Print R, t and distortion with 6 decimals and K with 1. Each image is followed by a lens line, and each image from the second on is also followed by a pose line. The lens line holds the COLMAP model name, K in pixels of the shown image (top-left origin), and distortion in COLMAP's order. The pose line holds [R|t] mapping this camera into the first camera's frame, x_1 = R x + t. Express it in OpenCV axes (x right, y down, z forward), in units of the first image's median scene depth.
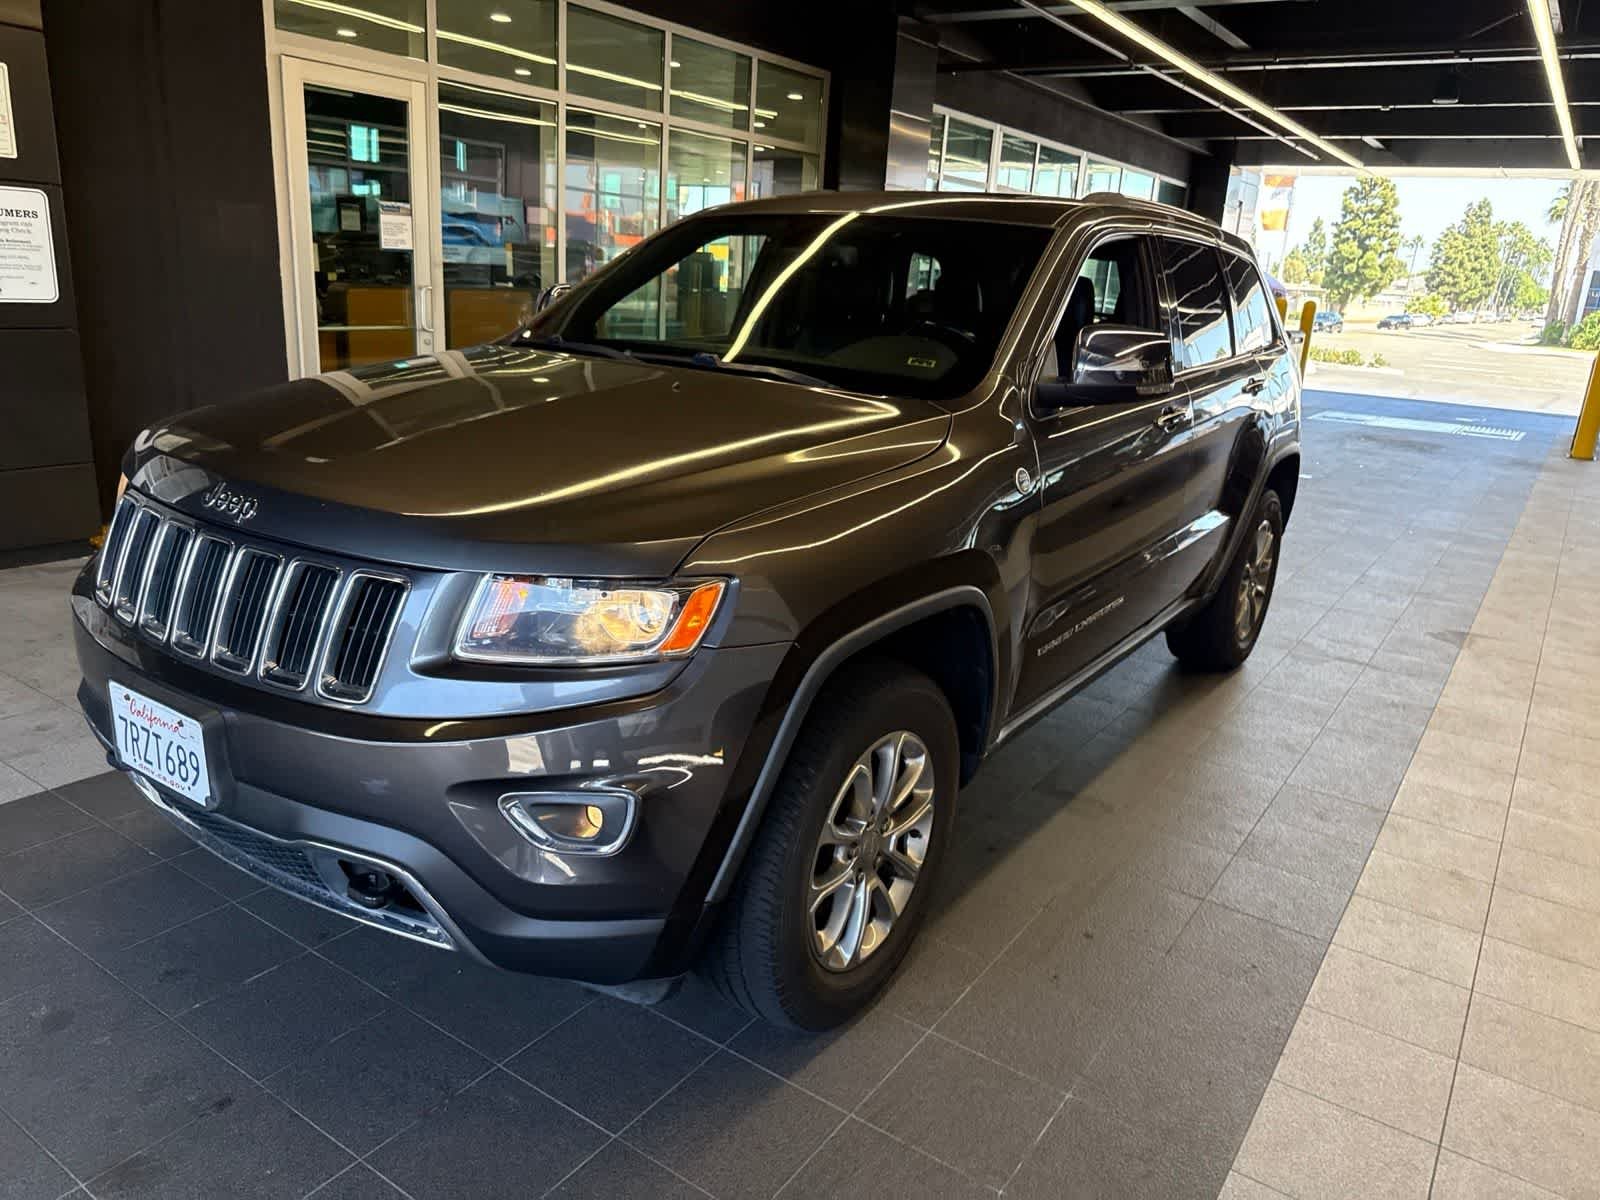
lens RADIAL K [[1143.2, 0, 801.9], [0, 1143.2, 588.1], [0, 0, 1]] dist [0.029447, -0.043149]
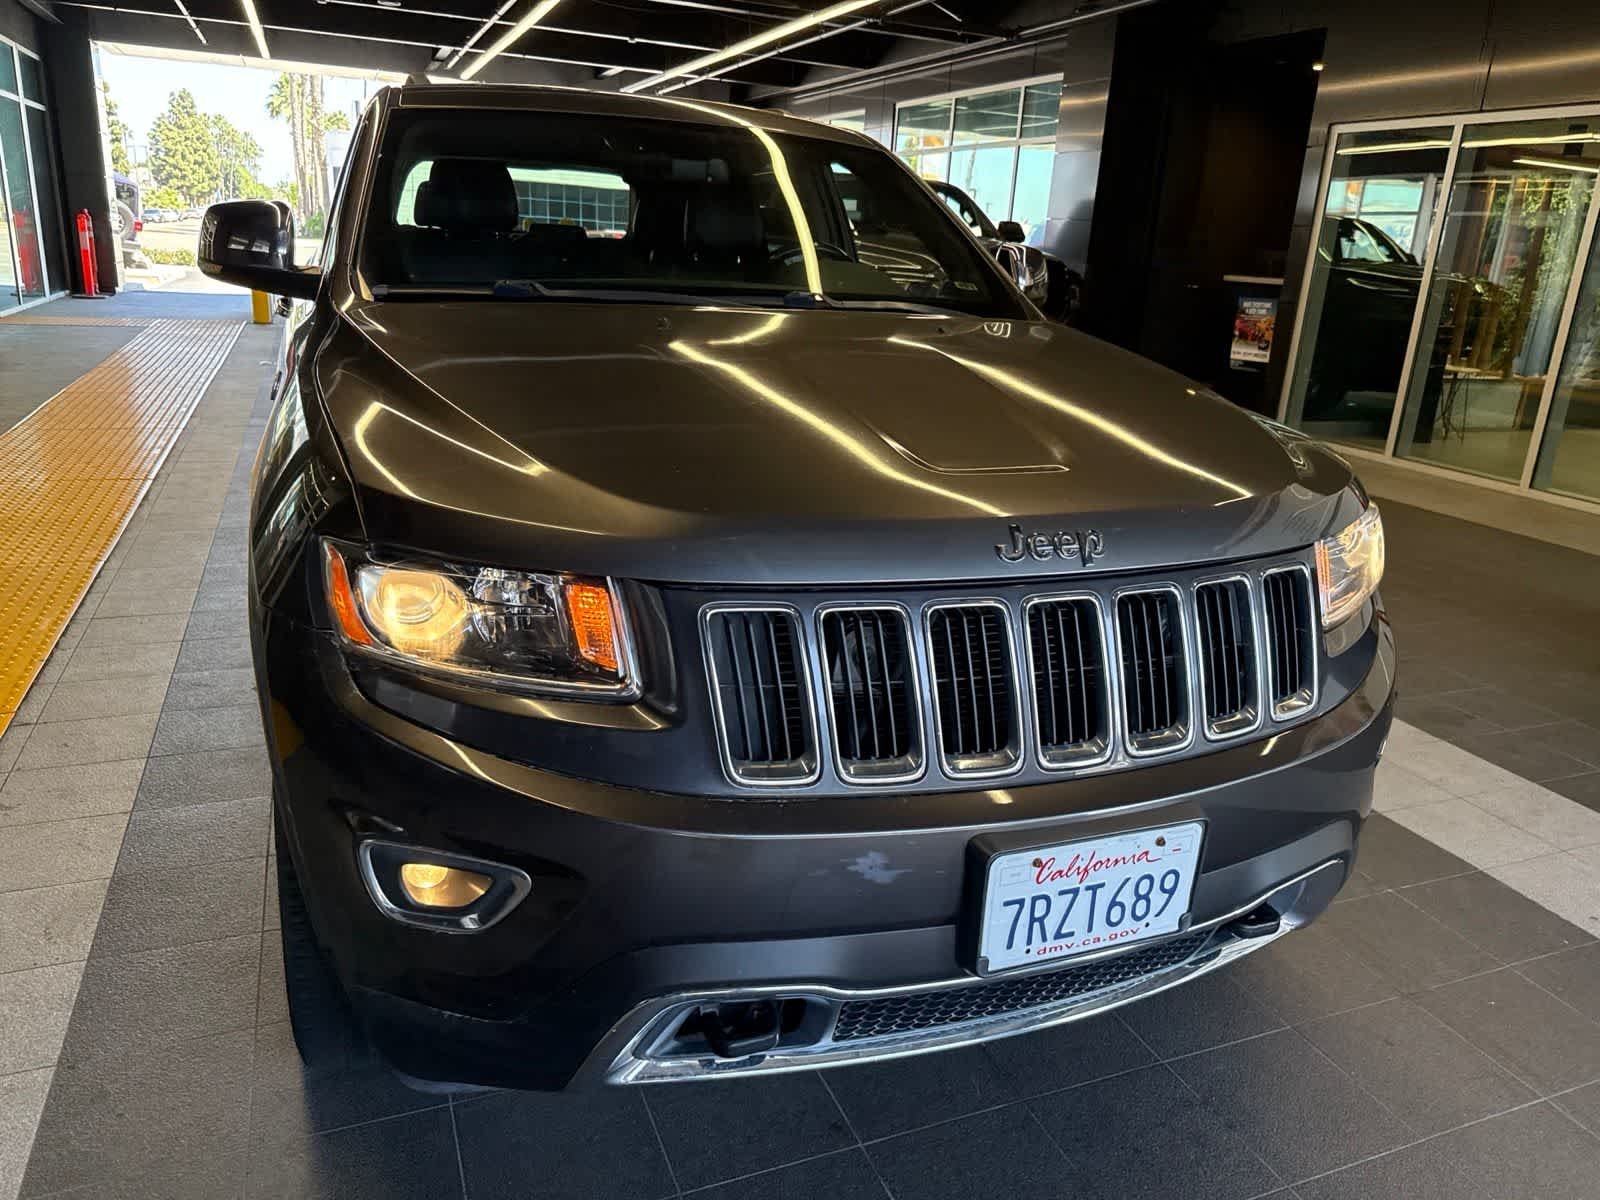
lens RADIAL K [[1143.2, 0, 793.0], [0, 1143.2, 602.8], [0, 0, 1]] dist [0.029447, -0.043149]
pose [[0.558205, -0.277904, 0.781778, -0.621692], [0.201078, 0.959460, 0.197493, -0.114872], [-0.804969, 0.046957, 0.591456, 0.385807]]
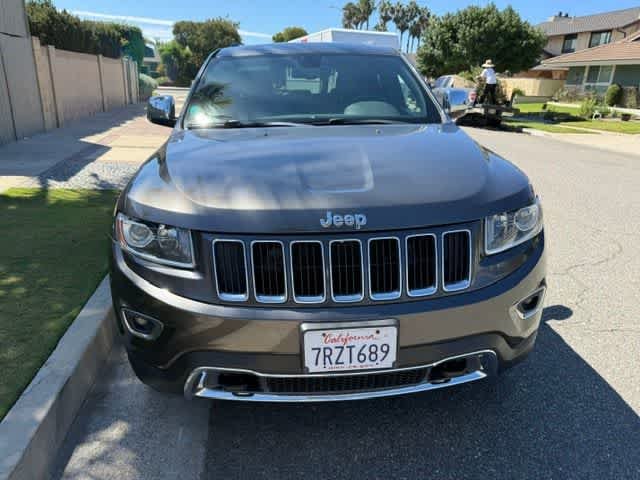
lens RADIAL K [[457.3, 0, 314.6], [0, 457.3, 240.0], [0, 0, 1]] dist [0.029447, -0.043149]
pose [[0.780773, -0.276772, 0.560170, -0.524534], [0.229053, 0.960911, 0.155515, -0.092543], [-0.581315, 0.006887, 0.813649, 0.221235]]
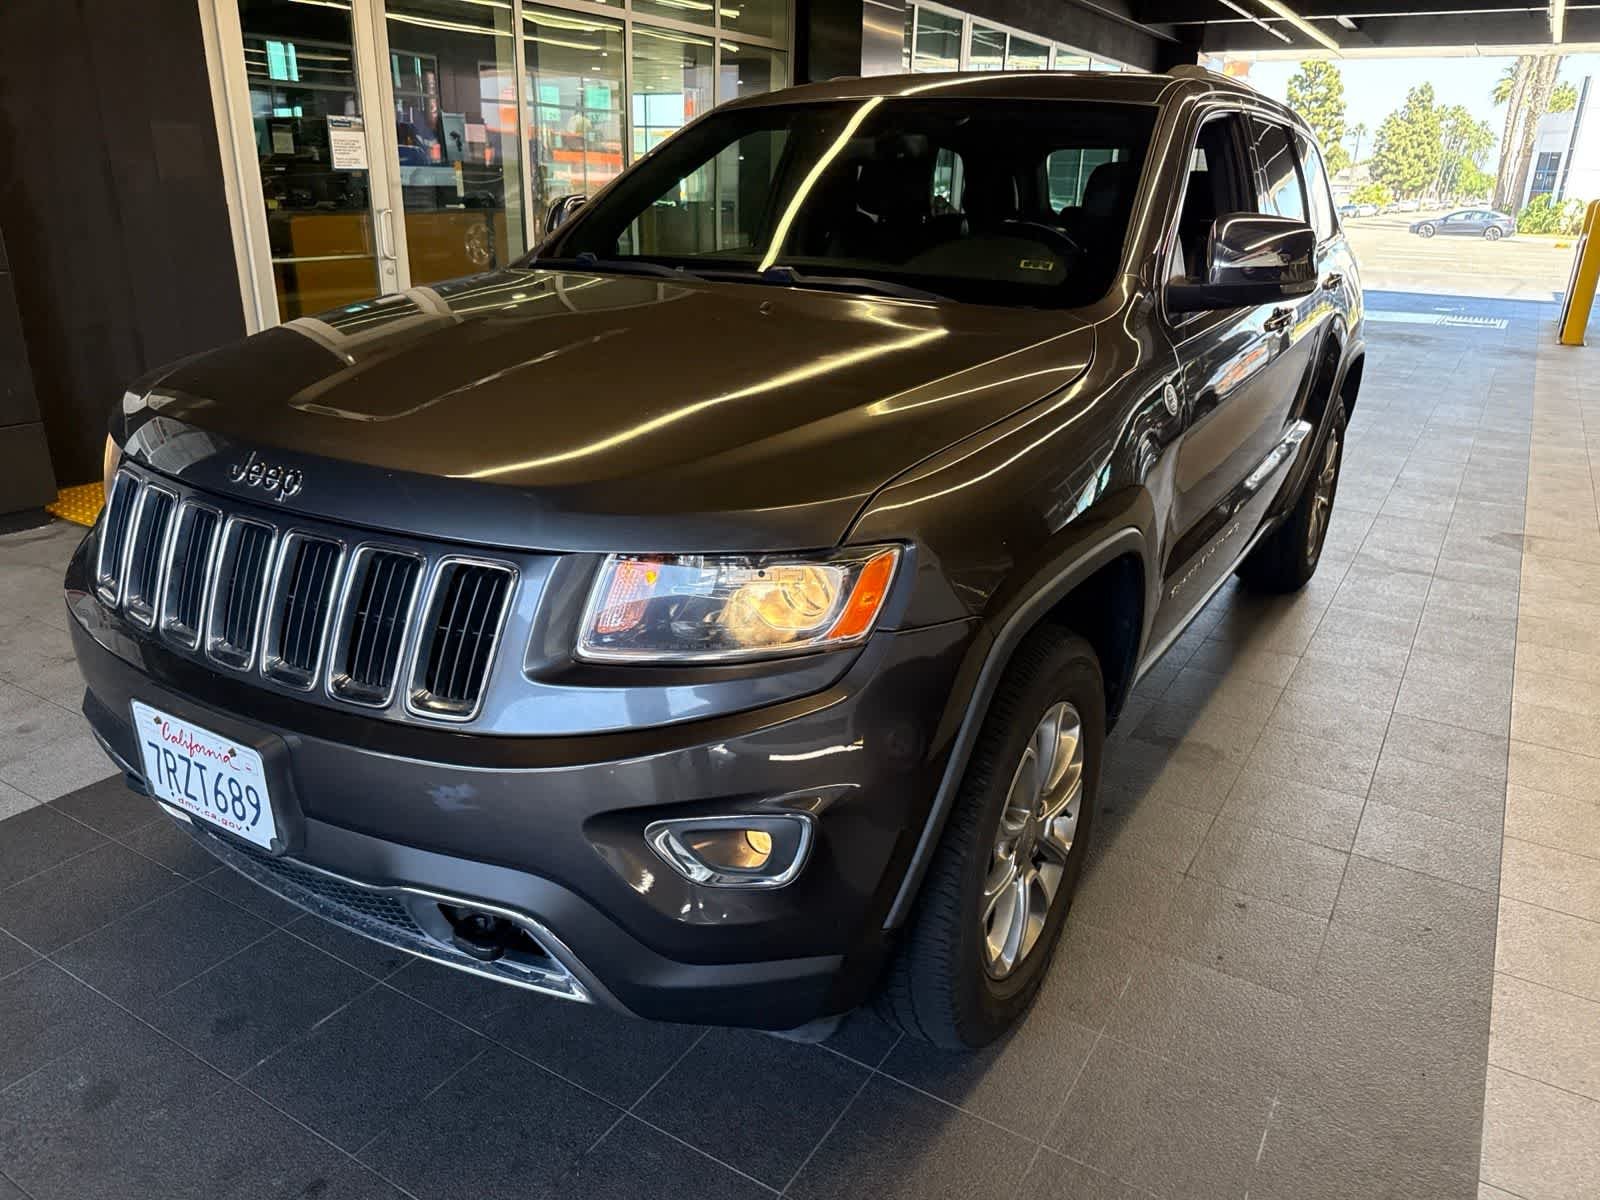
lens RADIAL K [[1143.2, 0, 800.0], [0, 1143.2, 594.0], [0, 0, 1]] dist [0.029447, -0.043149]
pose [[0.998102, -0.050736, 0.034898, -0.083613], [0.047995, 0.996003, 0.075331, -0.018741], [-0.038580, -0.073513, 0.996548, 0.093618]]
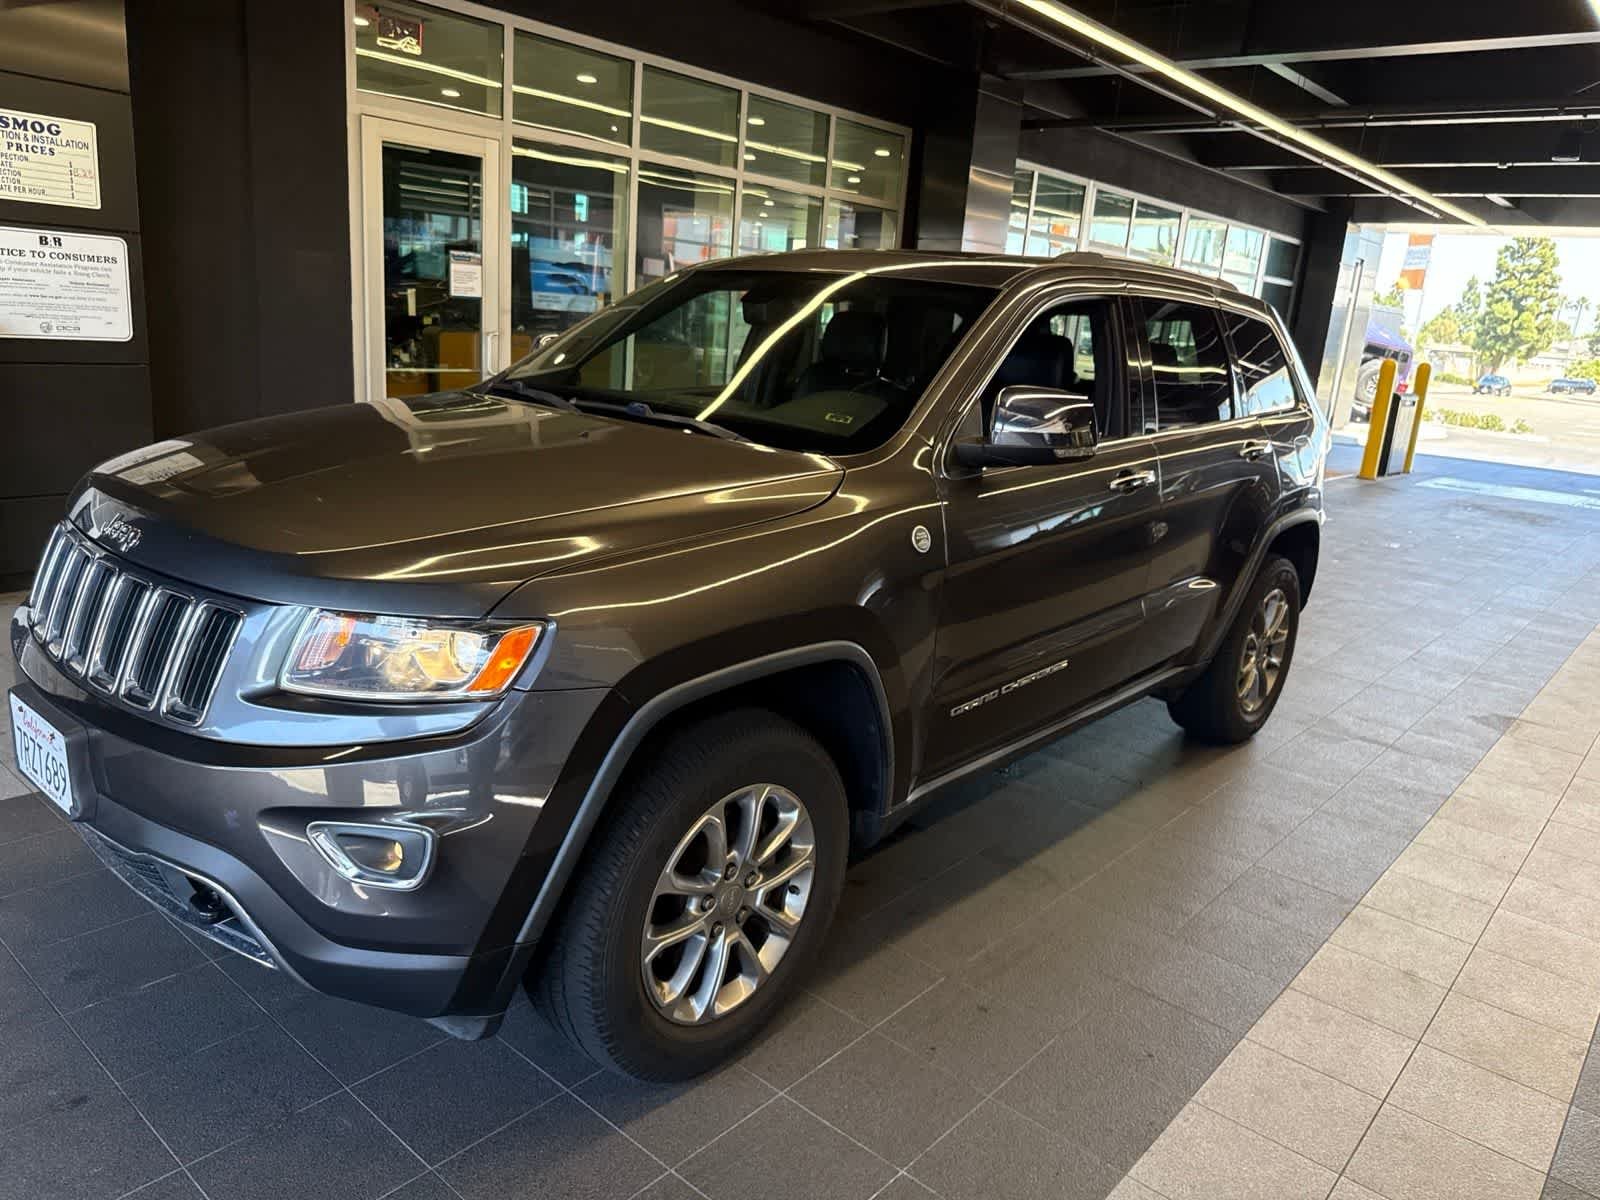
lens RADIAL K [[1143.2, 0, 796.3], [0, 1143.2, 590.1], [0, 0, 1]] dist [0.029447, -0.043149]
pose [[0.993407, 0.042173, -0.106602, 0.130873], [-0.046315, 0.998253, -0.036681, -0.005537], [0.104869, 0.041377, 0.993625, 0.003292]]
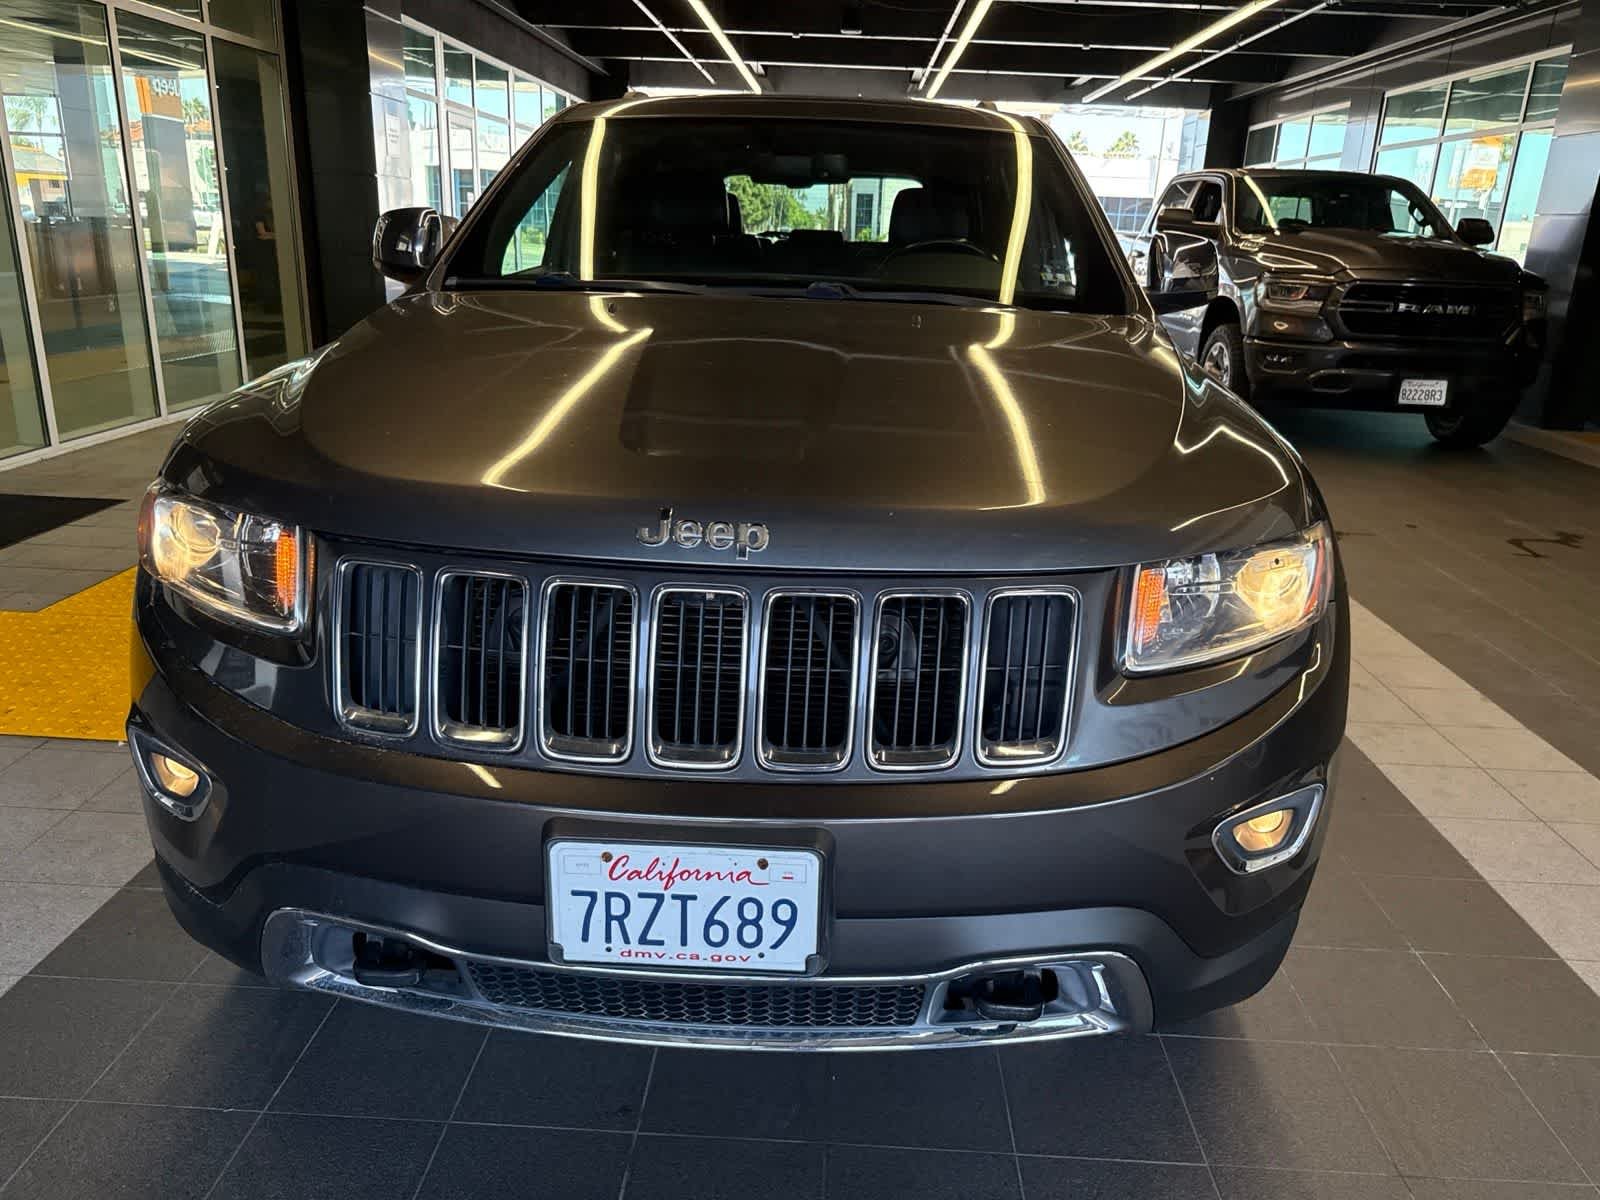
lens RADIAL K [[1143.2, 0, 804.0], [0, 1143.2, 621.6], [0, 0, 1]] dist [0.029447, -0.043149]
pose [[0.845706, -0.199758, 0.494851, -0.423893], [0.158400, 0.979472, 0.124680, -0.051684], [-0.509599, -0.027058, 0.859987, 0.216425]]
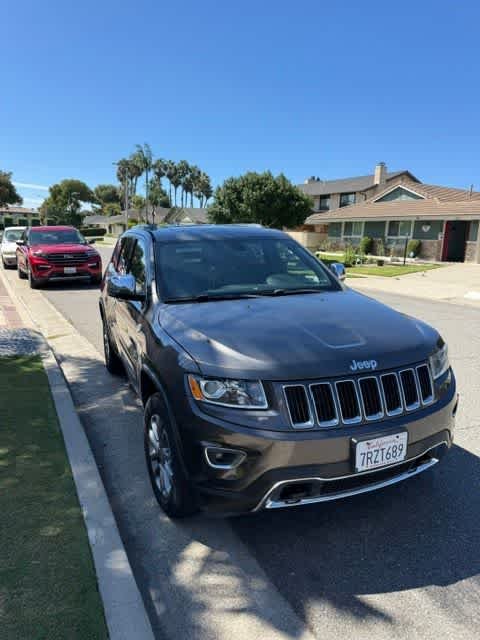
lens RADIAL K [[457.3, 0, 233.0], [0, 457.3, 325.2], [0, 0, 1]] dist [0.029447, -0.043149]
pose [[0.557488, -0.244352, 0.793410, -0.850701], [0.267825, 0.957540, 0.106713, -0.206414], [-0.785797, 0.153003, 0.599261, 0.299099]]
